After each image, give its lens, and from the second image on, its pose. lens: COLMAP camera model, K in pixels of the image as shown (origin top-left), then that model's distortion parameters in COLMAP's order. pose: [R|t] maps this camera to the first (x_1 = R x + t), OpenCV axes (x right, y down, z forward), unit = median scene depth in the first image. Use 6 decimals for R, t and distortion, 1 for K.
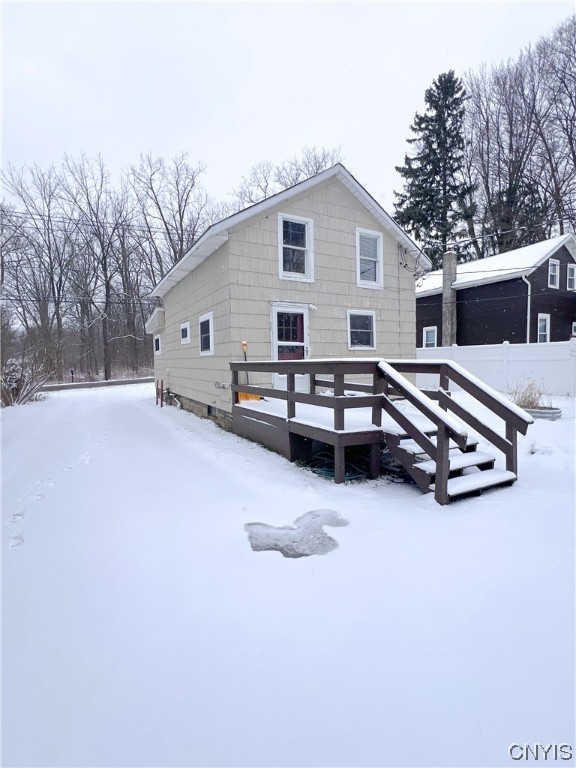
lens RADIAL K [[370.4, 0, 288.0], [0, 370.4, 384.0], [0, 0, 1]] dist [0.000276, -0.000082]
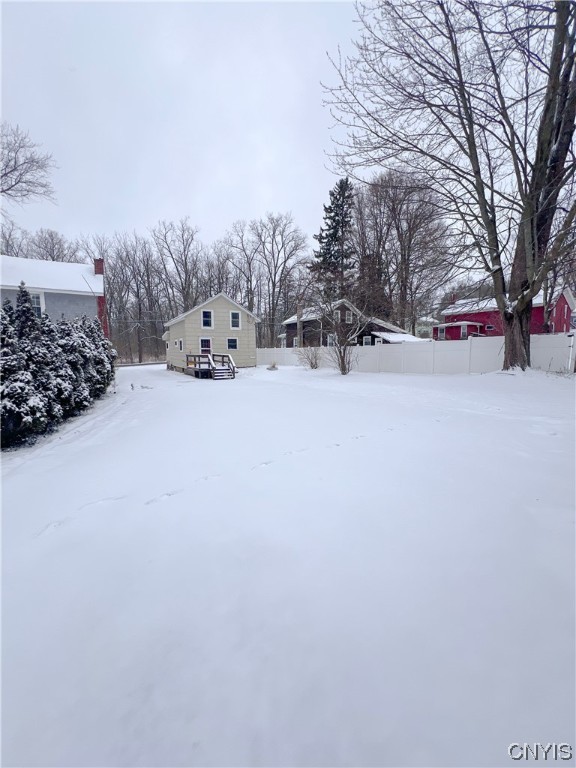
lens RADIAL K [[302.4, 0, 288.0], [0, 302.4, 384.0], [0, 0, 1]] dist [-0.010163, 0.000238]
pose [[0.999797, 0.003806, 0.019807, 0.395900], [-0.004759, 0.998823, 0.048280, 0.041556], [-0.019600, -0.048364, 0.998637, -0.989617]]
